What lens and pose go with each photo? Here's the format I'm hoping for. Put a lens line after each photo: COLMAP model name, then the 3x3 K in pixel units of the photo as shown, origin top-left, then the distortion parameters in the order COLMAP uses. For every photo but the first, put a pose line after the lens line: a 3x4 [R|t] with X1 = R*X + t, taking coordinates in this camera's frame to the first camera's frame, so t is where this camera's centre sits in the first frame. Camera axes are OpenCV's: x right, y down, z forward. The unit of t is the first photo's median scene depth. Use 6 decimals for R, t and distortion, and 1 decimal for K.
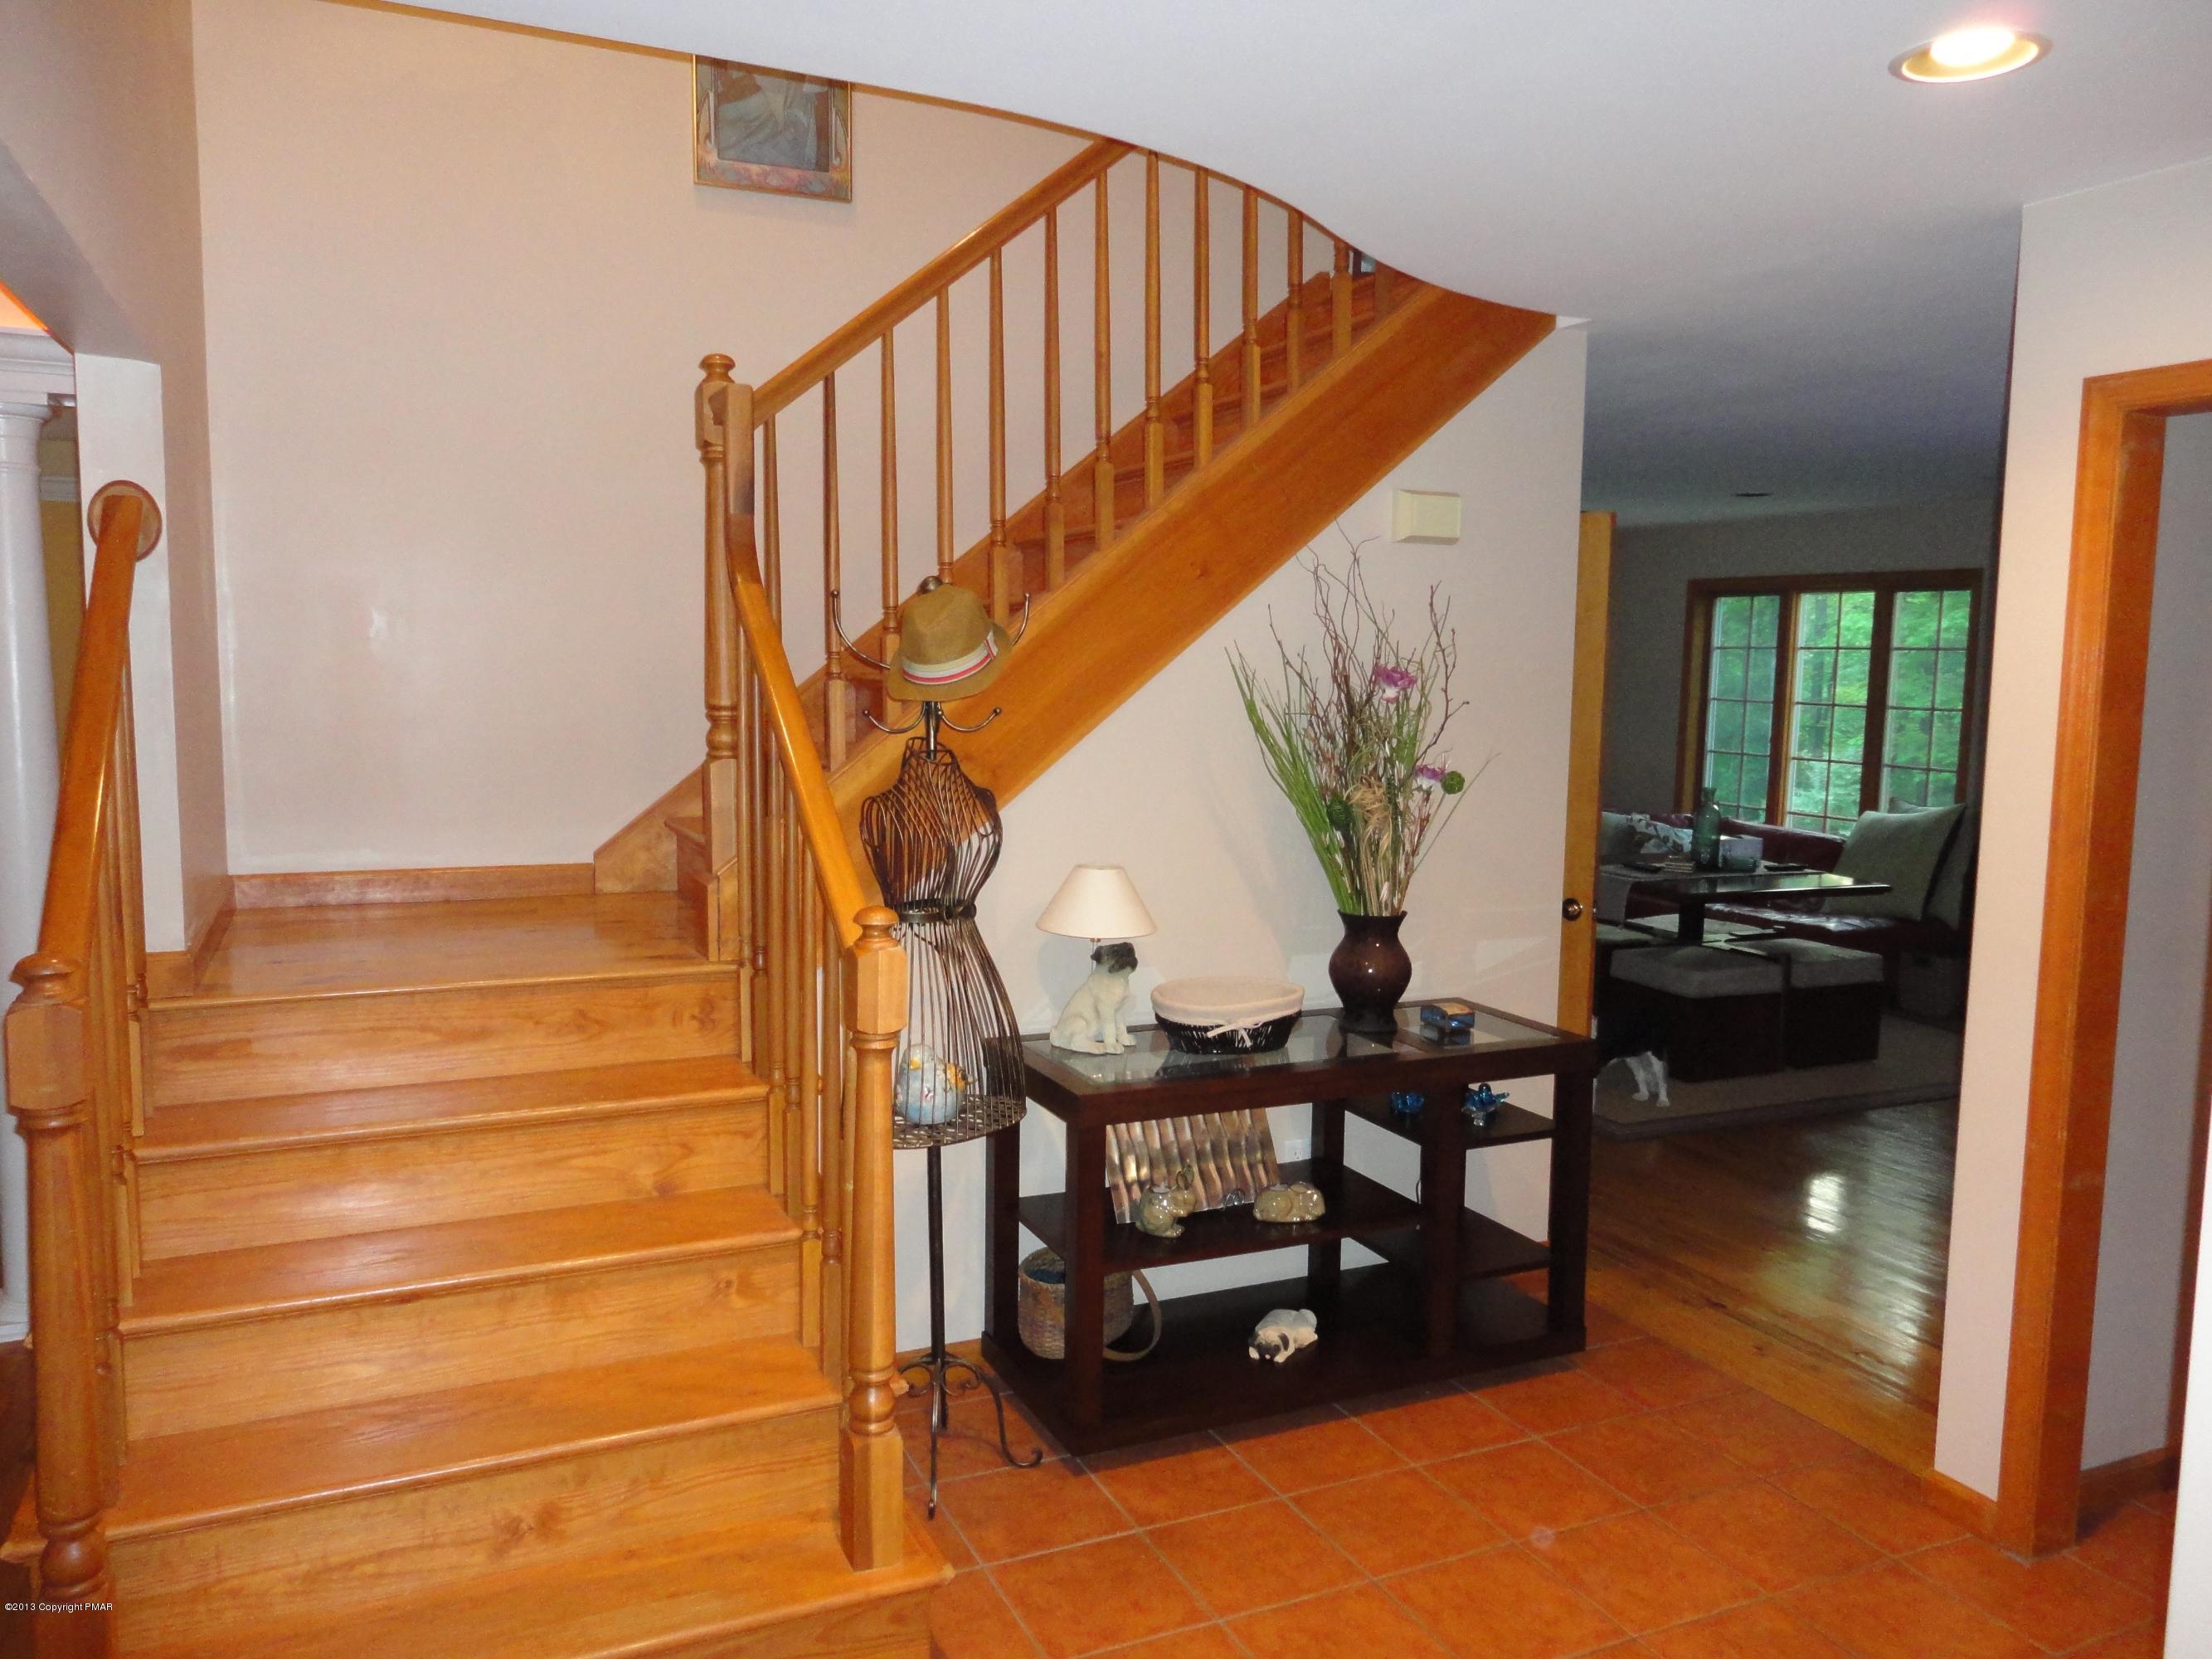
lens RADIAL K [[1616.4, 0, 1106.0], [0, 1616.4, 829.5], [0, 0, 1]] dist [0.000861, -0.001063]
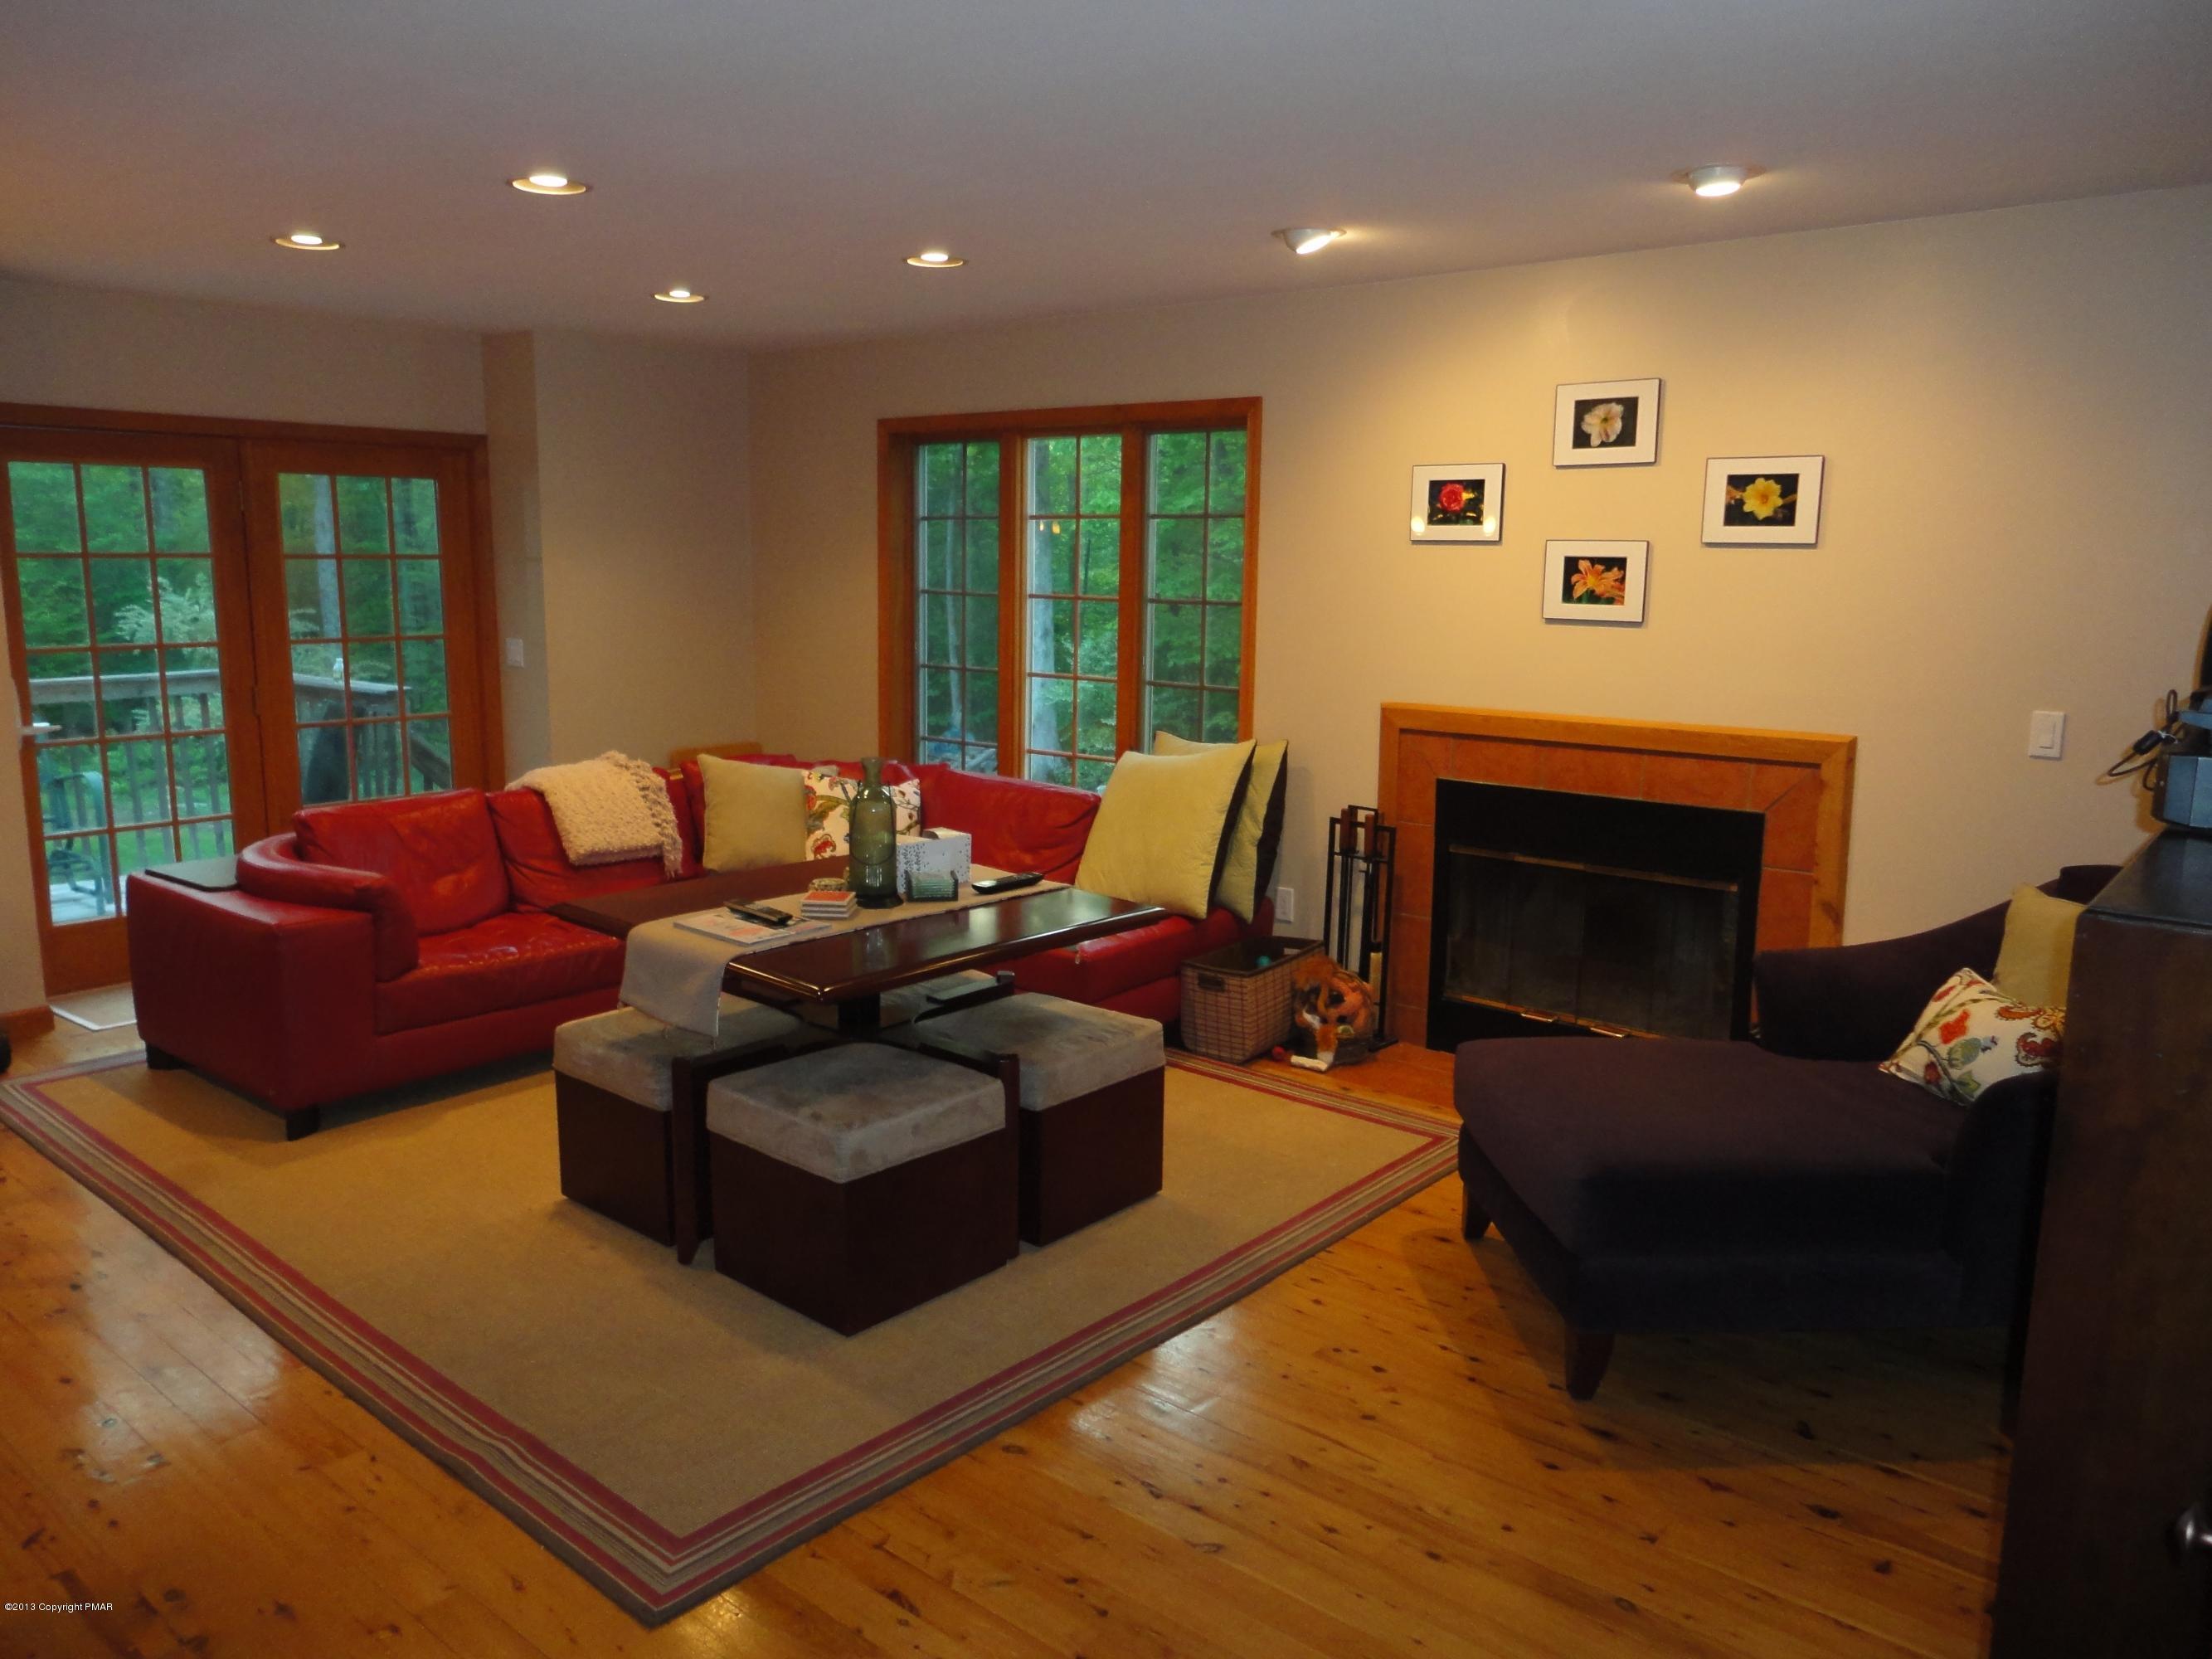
lens RADIAL K [[1616.4, 0, 1106.0], [0, 1616.4, 829.5], [0, 0, 1]] dist [0.000861, -0.001063]
pose [[0.908909, -0.077710, 0.409691, 0.169996], [0.049407, 0.995630, 0.079241, -0.033434], [-0.414058, -0.051781, 0.908776, 0.359158]]
